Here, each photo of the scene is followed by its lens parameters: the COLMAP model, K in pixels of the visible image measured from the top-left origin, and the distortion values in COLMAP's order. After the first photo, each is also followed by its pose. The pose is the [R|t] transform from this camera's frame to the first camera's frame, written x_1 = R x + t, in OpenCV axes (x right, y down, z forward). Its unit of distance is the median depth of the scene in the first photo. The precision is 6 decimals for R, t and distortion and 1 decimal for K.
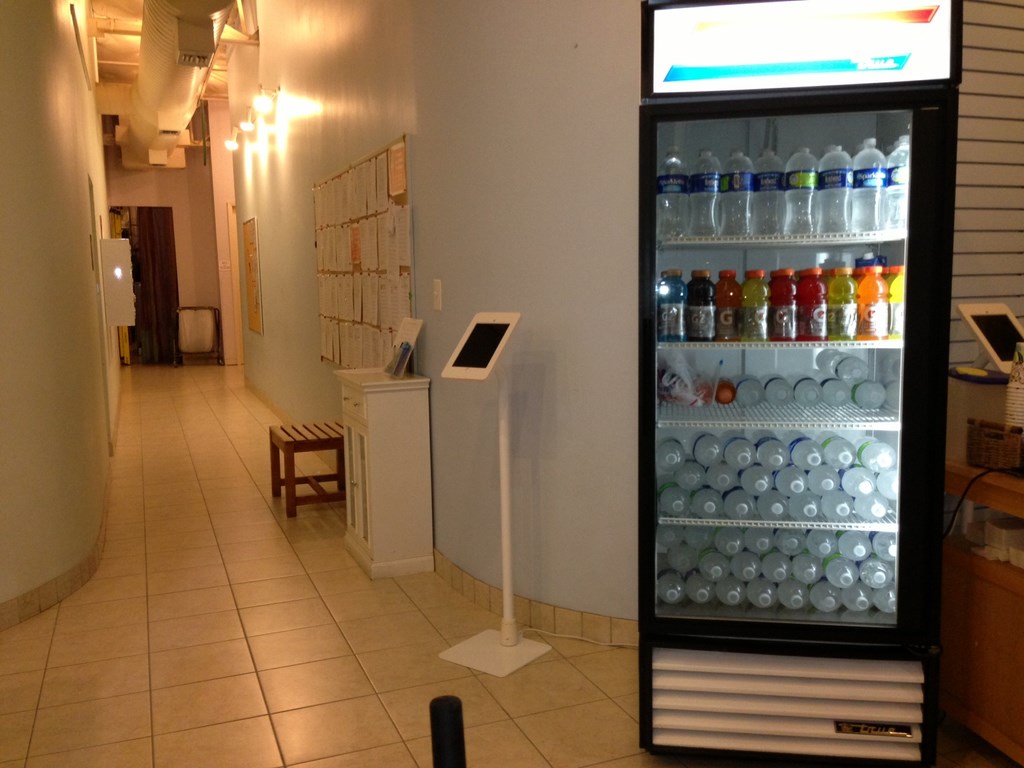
lens RADIAL K [[932.2, 0, 512.0], [0, 932.2, 384.0], [0, 0, 1]] dist [0.129835, -0.205722]
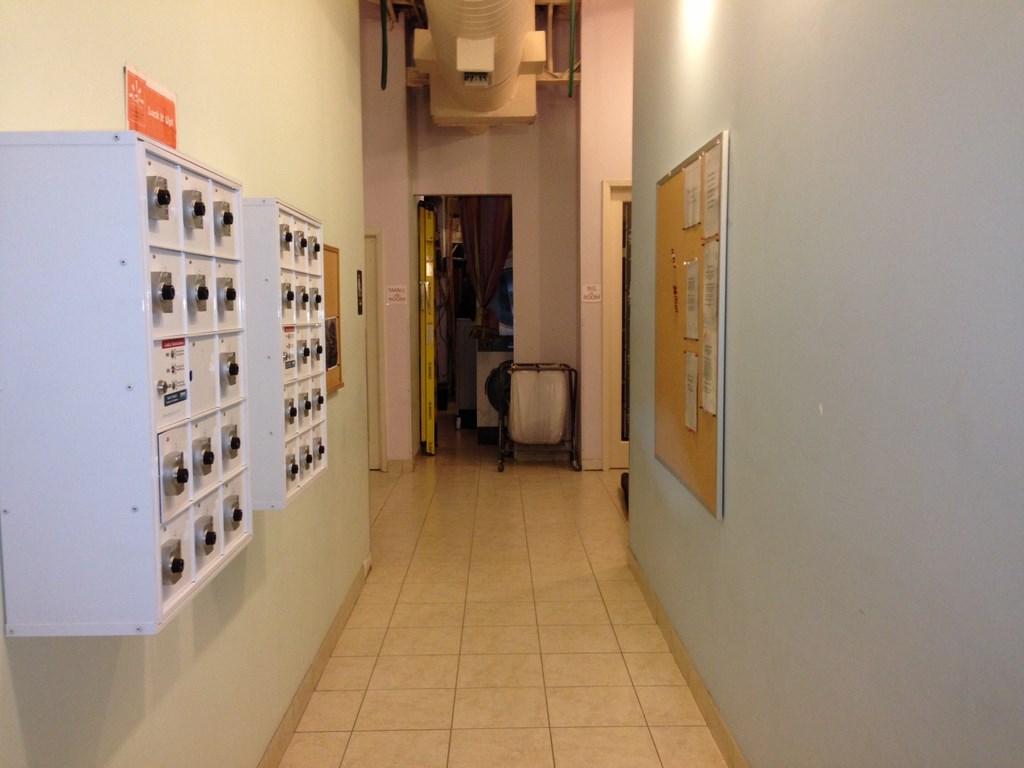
lens RADIAL K [[965.6, 0, 512.2], [0, 965.6, 399.2], [0, 0, 1]] dist [0.000181, -0.004604]
pose [[0.936152, 0.047259, -0.348404, -0.611339], [-0.053242, 0.998553, -0.007610, -0.234540], [0.347540, 0.025674, 0.937314, 1.876318]]
